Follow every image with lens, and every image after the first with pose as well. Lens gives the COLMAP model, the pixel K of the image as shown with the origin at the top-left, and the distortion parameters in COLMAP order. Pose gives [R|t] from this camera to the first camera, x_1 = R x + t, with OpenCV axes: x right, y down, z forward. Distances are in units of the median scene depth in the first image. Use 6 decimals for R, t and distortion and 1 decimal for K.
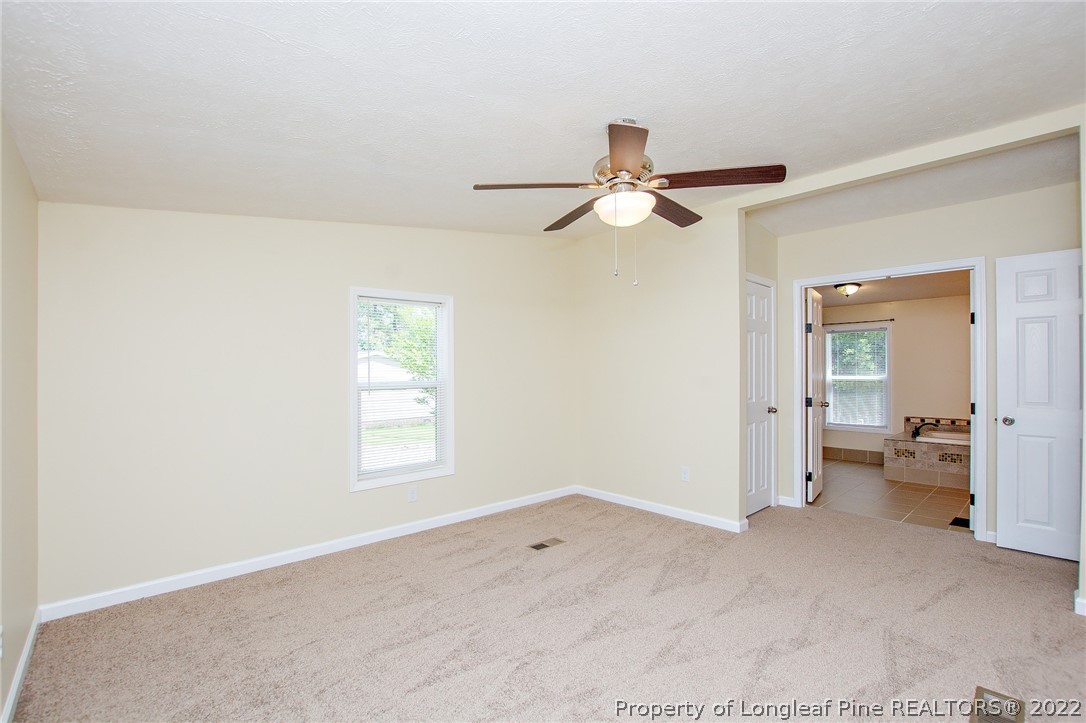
lens RADIAL K [[489.7, 0, 553.4], [0, 489.7, 365.6], [0, 0, 1]] dist [-0.035384, 0.006267]
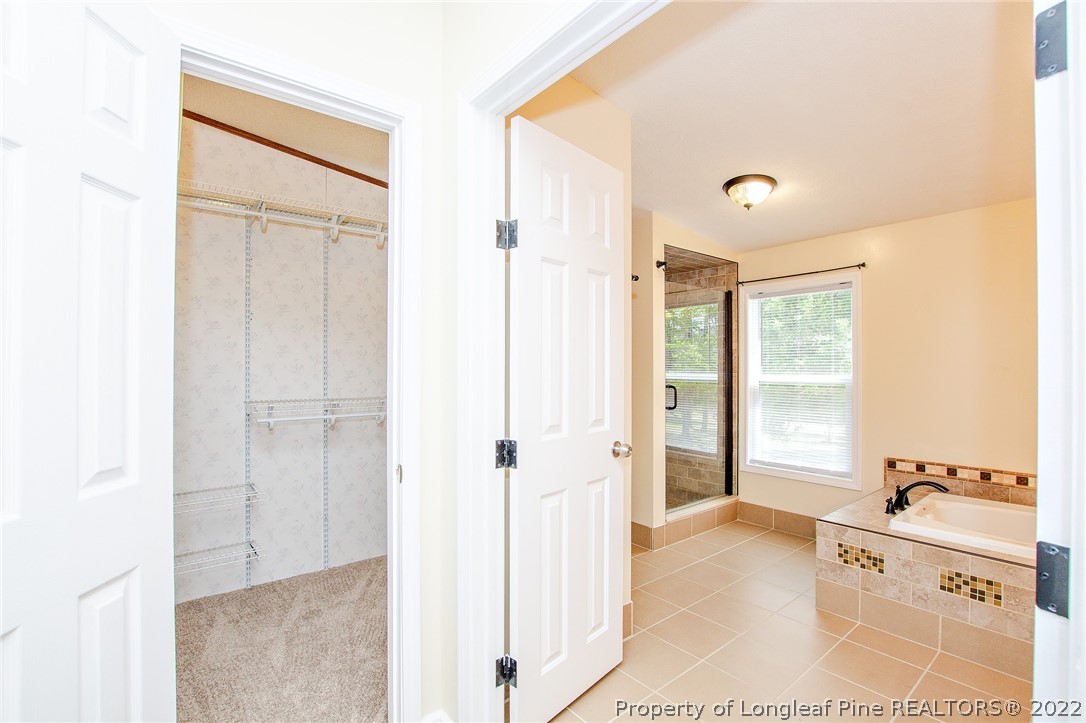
lens RADIAL K [[489.7, 0, 542.6], [0, 489.7, 364.2], [0, 0, 1]] dist [-0.035384, 0.006267]
pose [[0.997274, 0.004008, -0.073681, 0.438710], [-0.003839, 0.999990, 0.002443, 0.009998], [0.073691, -0.002154, 0.997279, 0.506483]]
